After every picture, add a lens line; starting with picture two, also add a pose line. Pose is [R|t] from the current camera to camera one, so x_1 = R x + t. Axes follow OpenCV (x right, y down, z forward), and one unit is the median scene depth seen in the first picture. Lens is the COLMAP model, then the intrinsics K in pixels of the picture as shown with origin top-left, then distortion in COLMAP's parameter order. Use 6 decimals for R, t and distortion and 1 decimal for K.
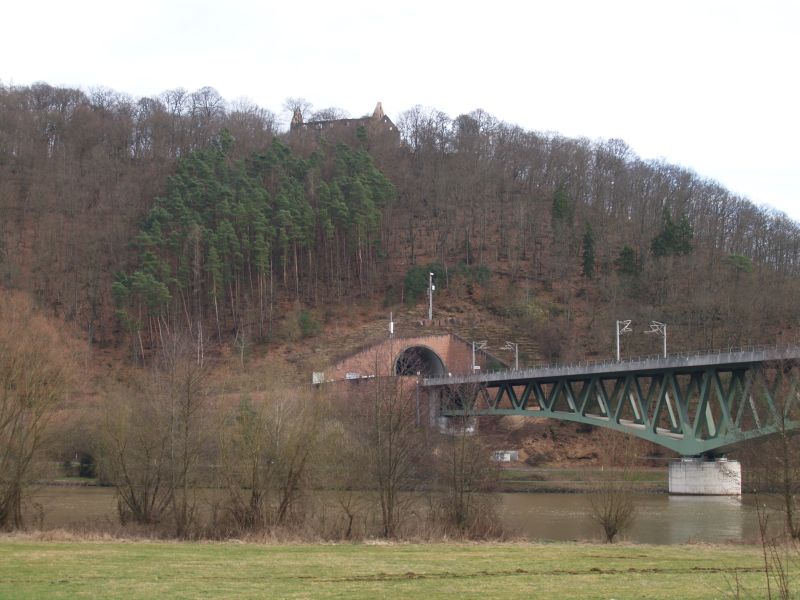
lens RADIAL K [[1319.3, 0, 400.0], [0, 1319.3, 300.0], [0, 0, 1]] dist [-0.082364, -0.133642]
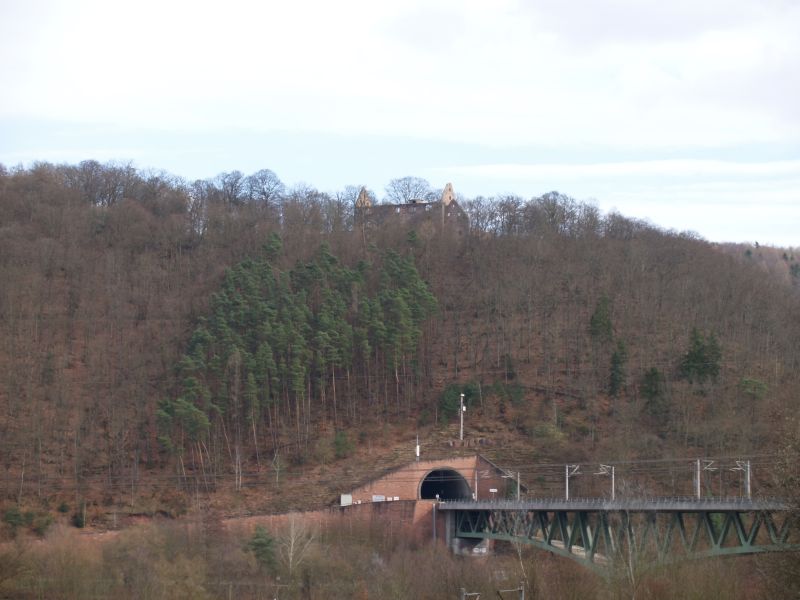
lens RADIAL K [[2091.0, 0, 400.0], [0, 2091.0, 300.0], [0, 0, 1]] dist [-0.039436, -0.144520]
pose [[0.992179, -0.009956, -0.124428, 0.178971], [0.010450, 0.999940, 0.003318, -0.099728], [0.124388, -0.004592, 0.992223, -0.622630]]
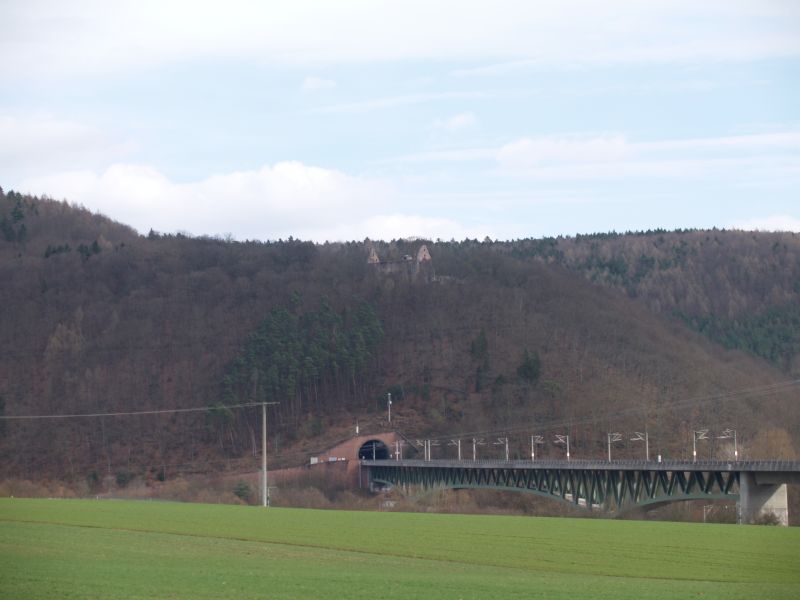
lens RADIAL K [[2091.0, 0, 400.0], [0, 2091.0, 300.0], [0, 0, 1]] dist [-0.039436, -0.144520]
pose [[0.957676, -0.043831, -0.284491, 0.799600], [0.054916, 0.998006, 0.031103, -0.221531], [0.282560, -0.045410, 0.958174, -1.543344]]
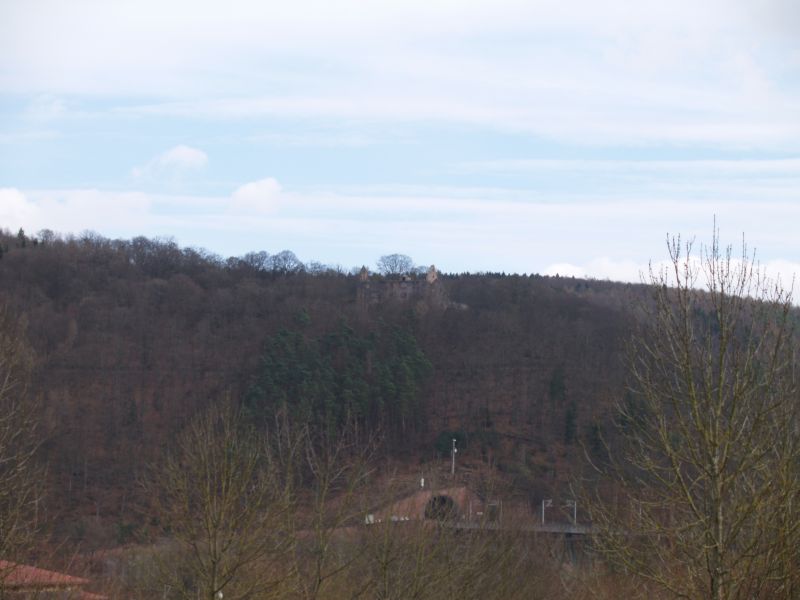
lens RADIAL K [[2082.1, 0, 401.2], [0, 2082.1, 212.2], [0, 0, 1]] dist [-0.058843, -0.769007]
pose [[0.997479, 0.004494, -0.070818, 0.120300], [-0.006822, 0.999443, -0.032658, -0.185085], [0.070632, 0.033059, 0.996954, -1.161443]]
